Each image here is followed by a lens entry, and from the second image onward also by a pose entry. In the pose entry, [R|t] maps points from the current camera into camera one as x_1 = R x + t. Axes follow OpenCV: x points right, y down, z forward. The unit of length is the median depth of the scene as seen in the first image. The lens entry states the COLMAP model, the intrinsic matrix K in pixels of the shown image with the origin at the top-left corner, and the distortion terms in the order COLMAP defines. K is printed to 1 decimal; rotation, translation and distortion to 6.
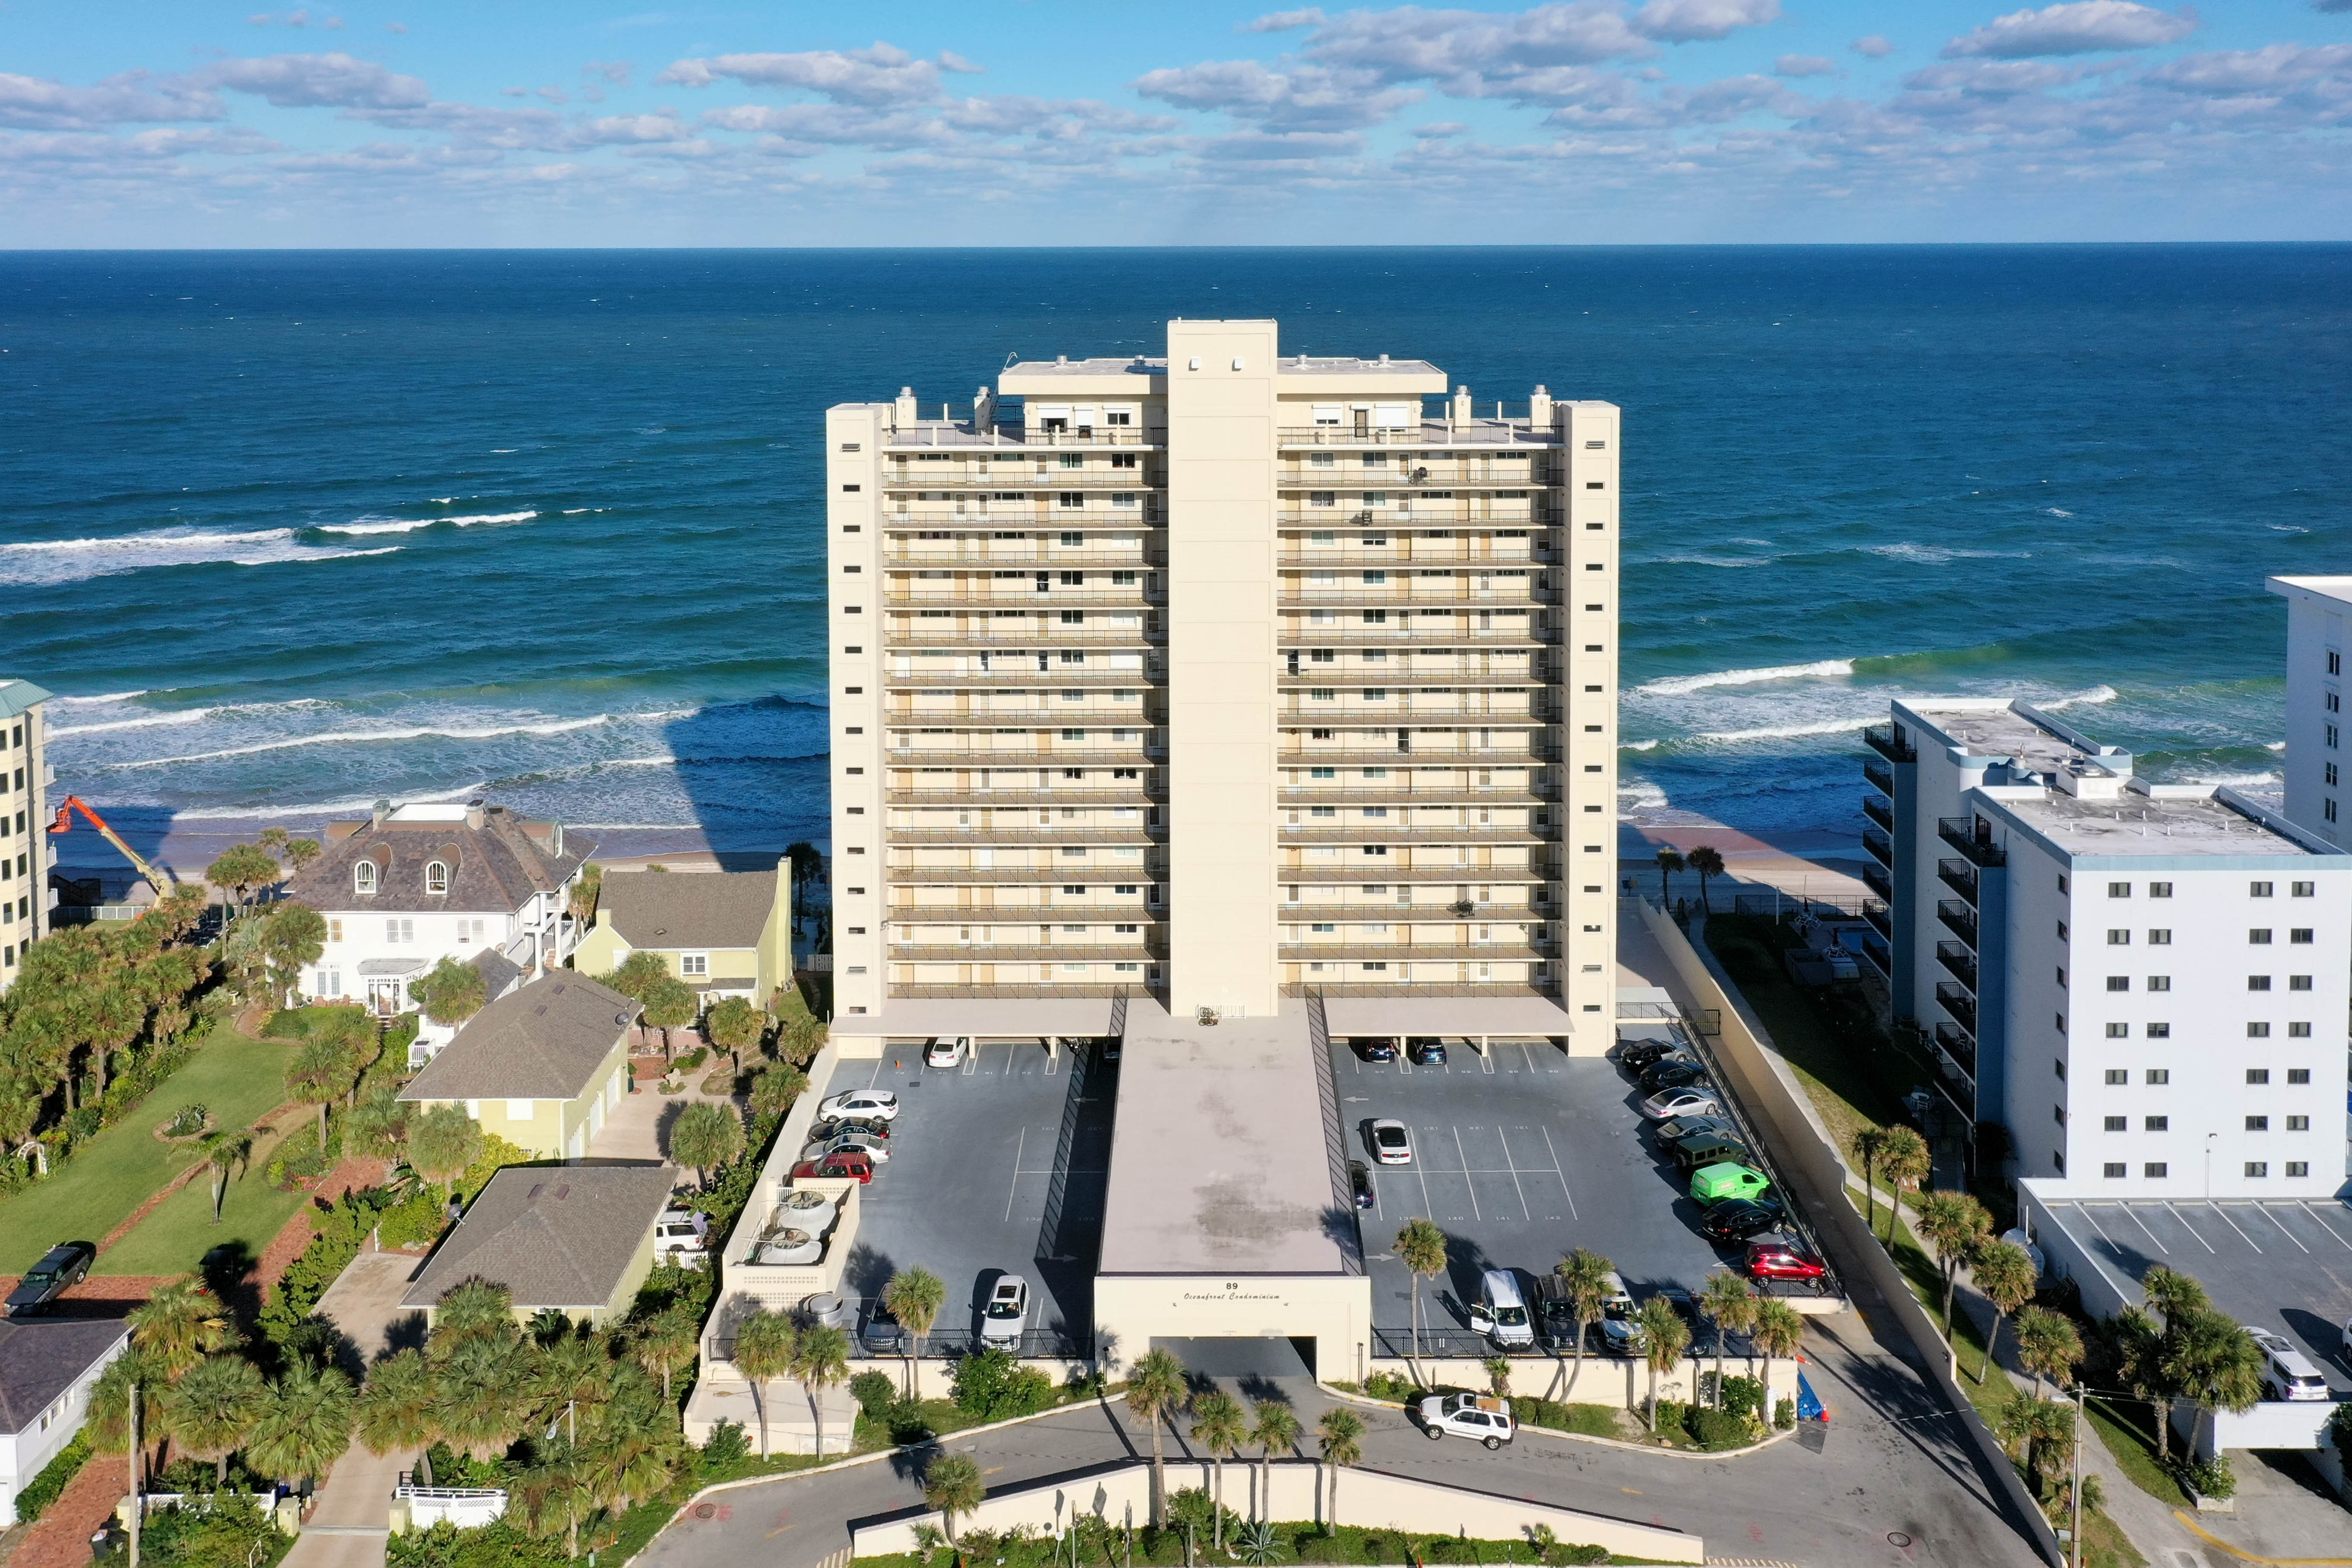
lens RADIAL K [[1978.1, 0, 1169.0], [0, 1978.1, 520.3], [0, 0, 1]] dist [-0.000754, 0.011233]
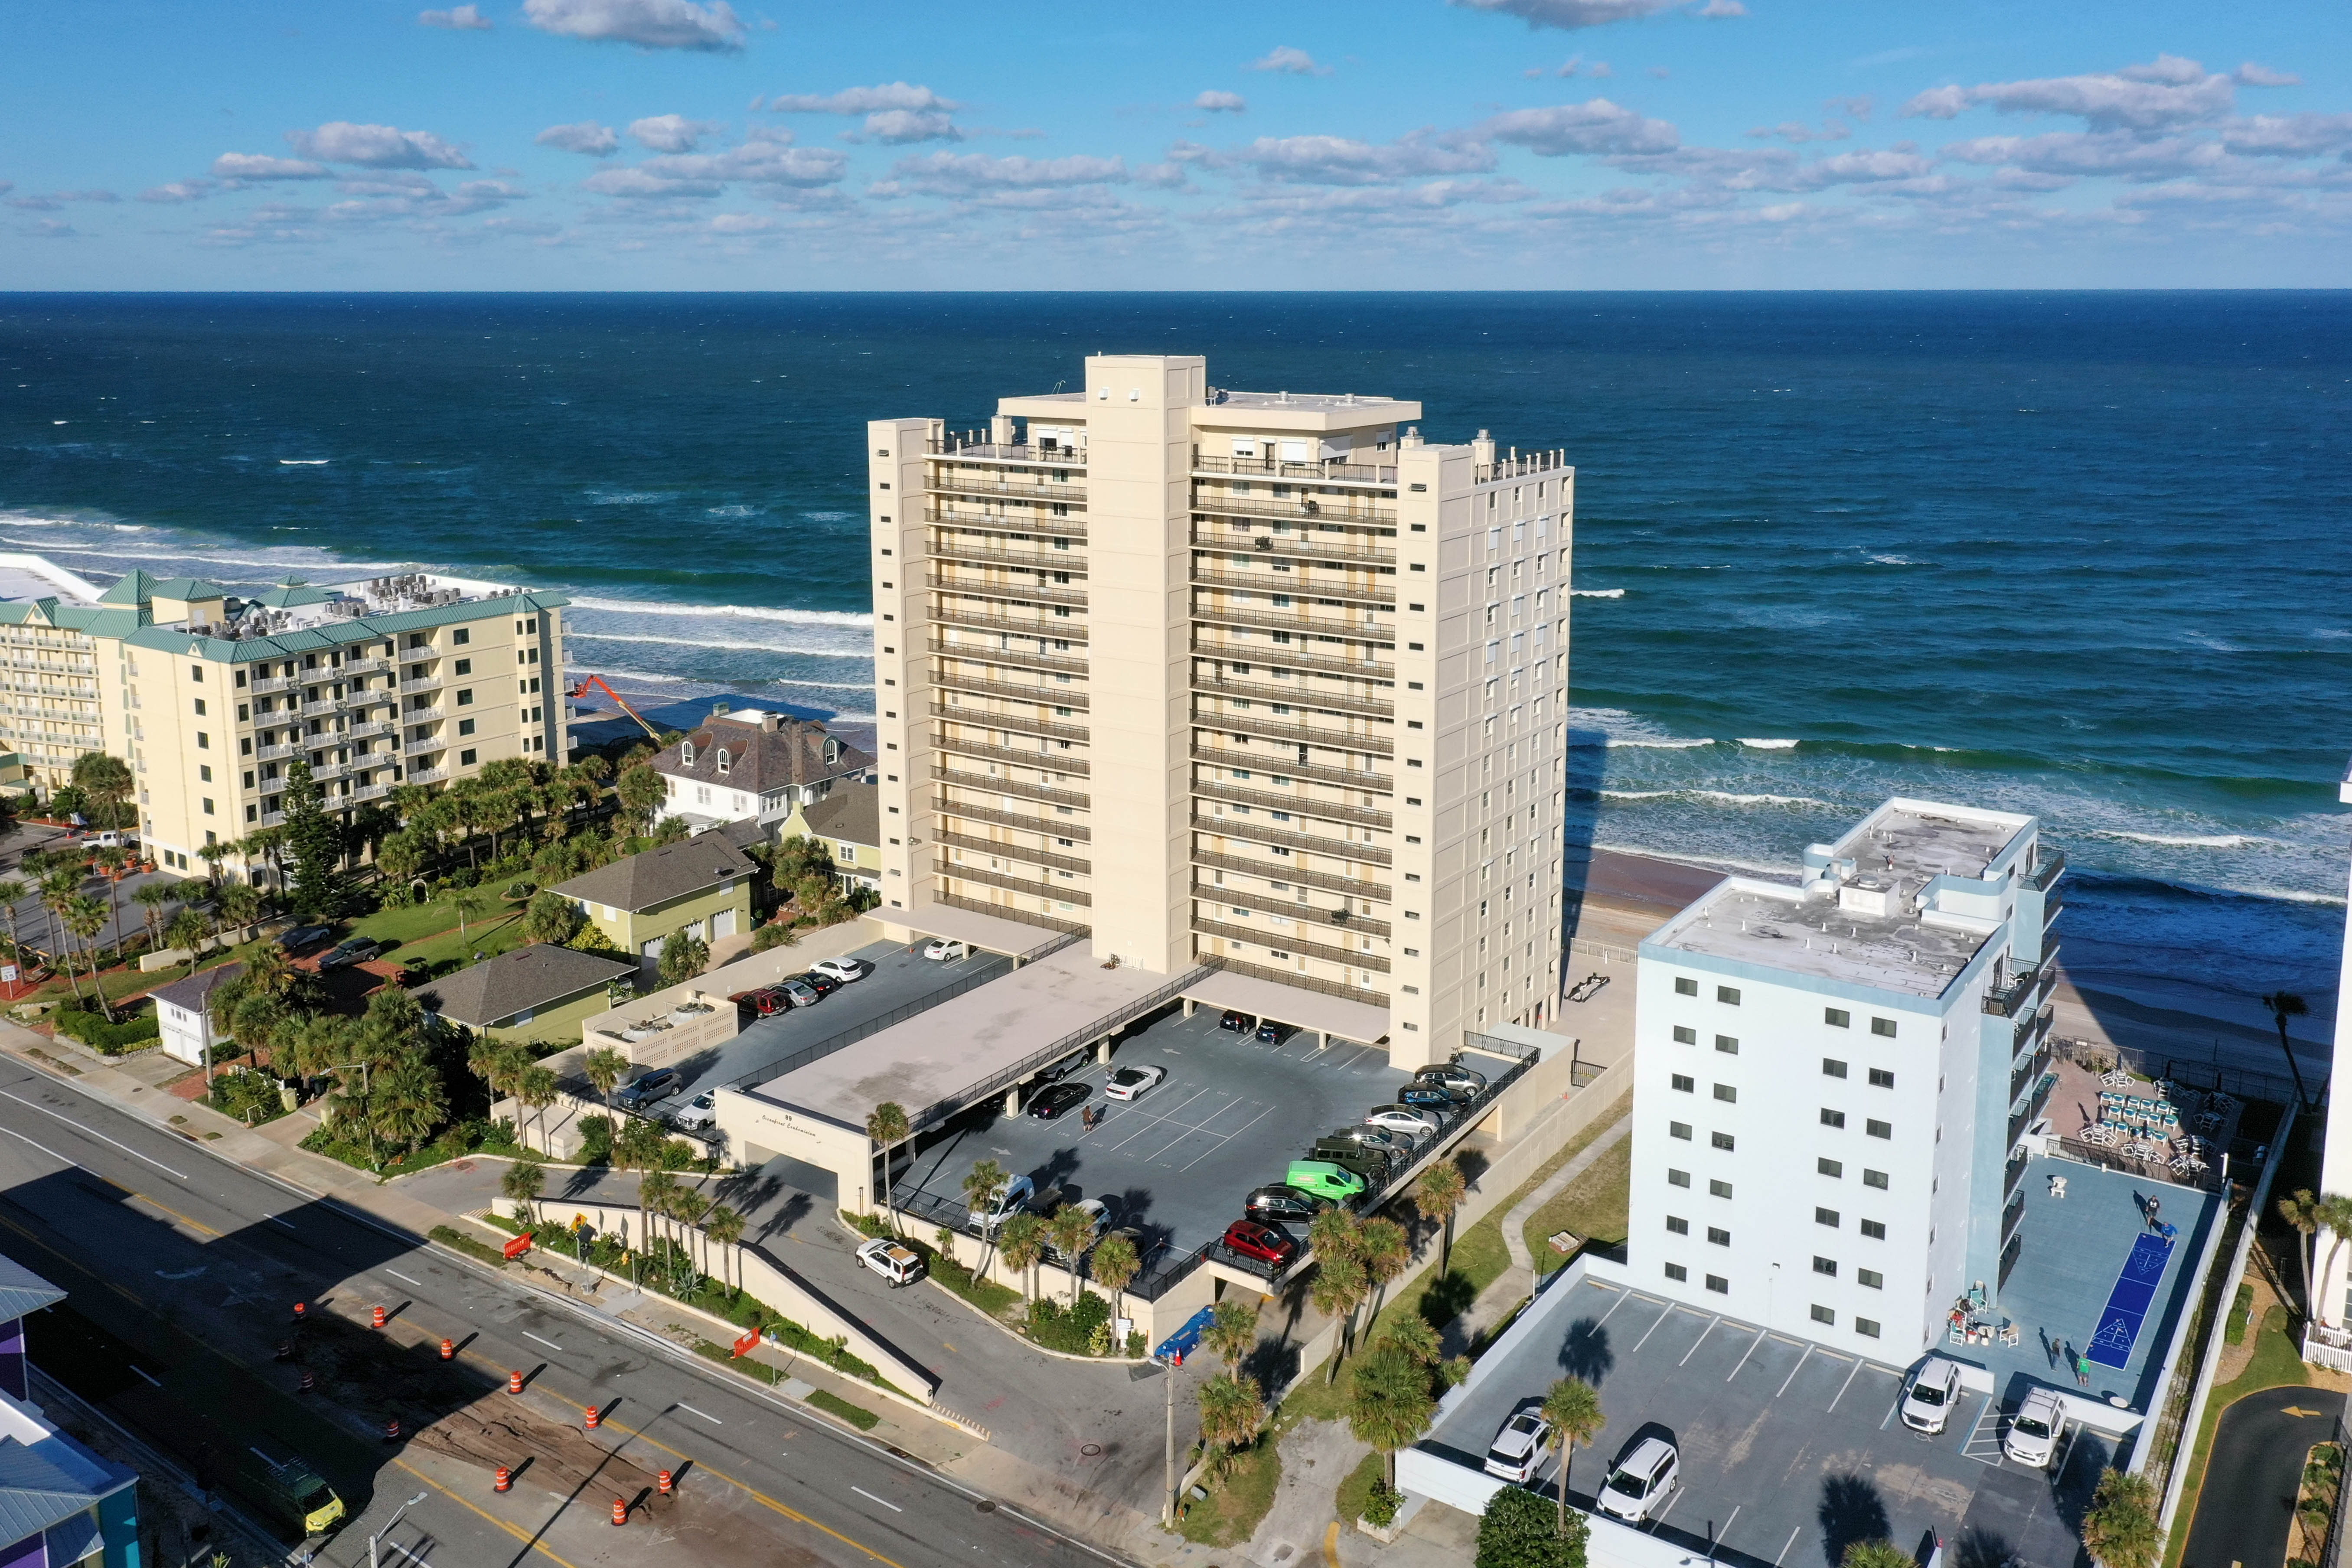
lens RADIAL K [[1880.3, 0, 1170.1], [0, 1880.3, 775.6], [0, 0, 1]] dist [0.008010, 0.006970]
pose [[0.828953, 0.144146, -0.540424, 0.629660], [-0.080475, 0.986905, 0.139795, -0.015873], [0.553498, -0.072393, 0.829698, 0.103680]]
